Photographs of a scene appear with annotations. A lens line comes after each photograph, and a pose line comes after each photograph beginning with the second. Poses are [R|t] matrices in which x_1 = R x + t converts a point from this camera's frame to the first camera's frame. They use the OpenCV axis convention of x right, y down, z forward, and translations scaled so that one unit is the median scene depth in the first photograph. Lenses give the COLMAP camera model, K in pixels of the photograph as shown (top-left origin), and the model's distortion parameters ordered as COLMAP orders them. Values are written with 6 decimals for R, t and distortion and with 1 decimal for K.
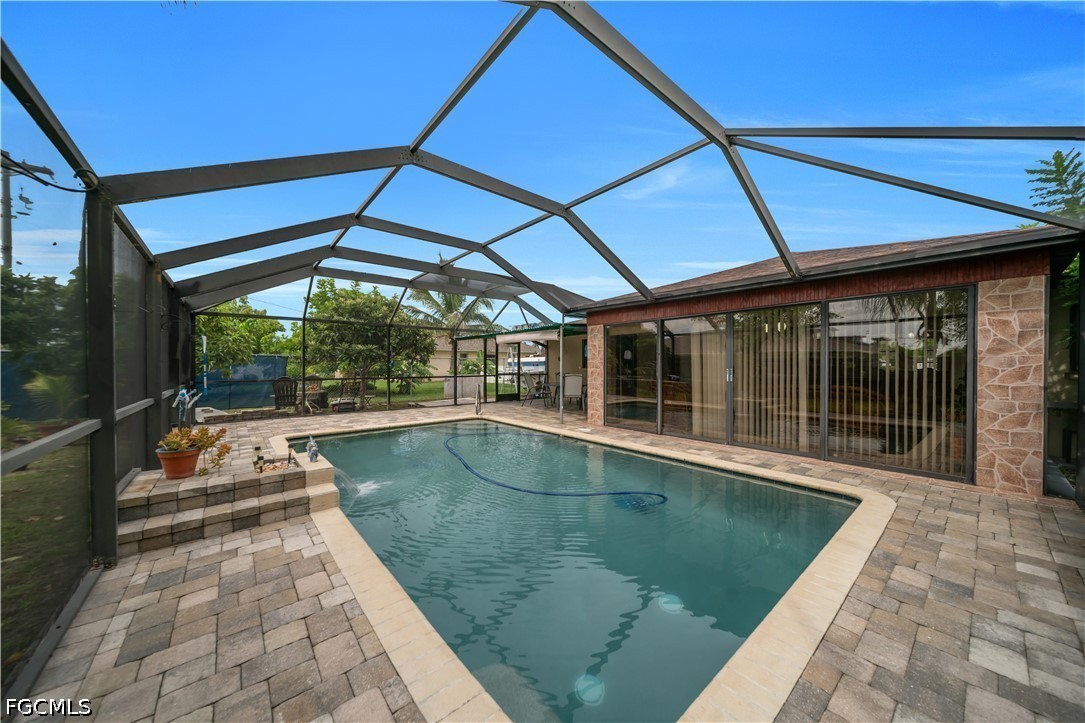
lens RADIAL K [[373.7, 0, 544.4], [0, 373.7, 367.3], [0, 0, 1]] dist [0.000607, -0.000074]
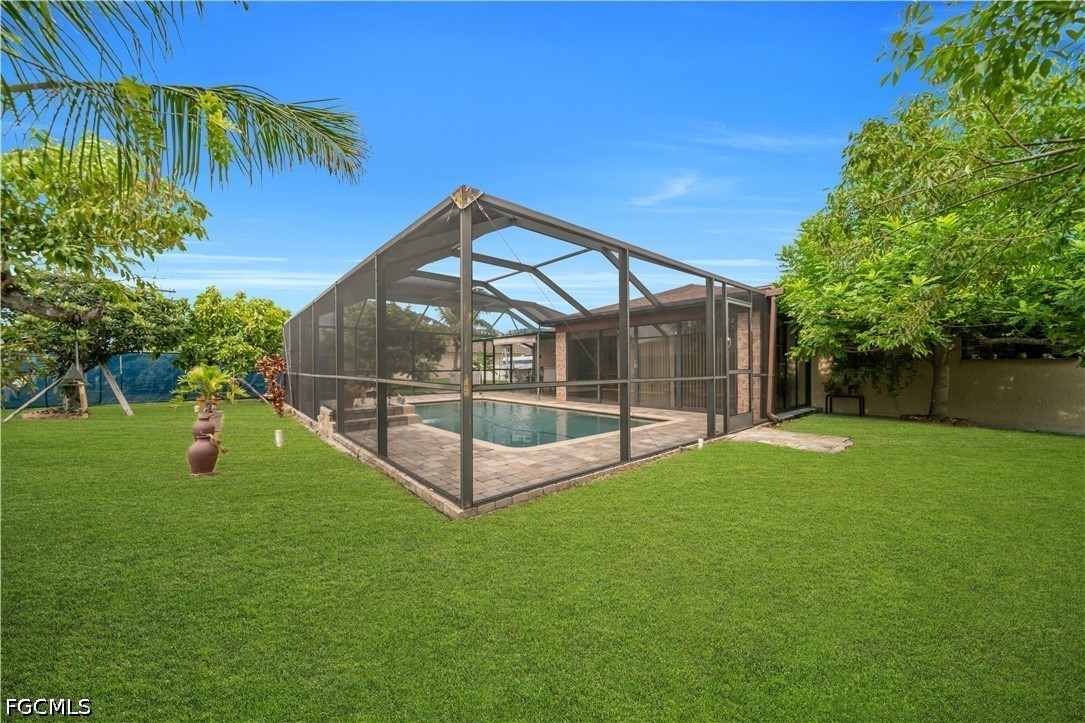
lens RADIAL K [[373.7, 0, 544.4], [0, 373.7, 367.3], [0, 0, 1]] dist [0.000607, -0.000074]
pose [[0.999965, -0.002336, 0.008090, 0.034441], [0.002383, 0.999980, -0.005840, 0.018507], [-0.008076, 0.005859, 0.999950, -0.273086]]
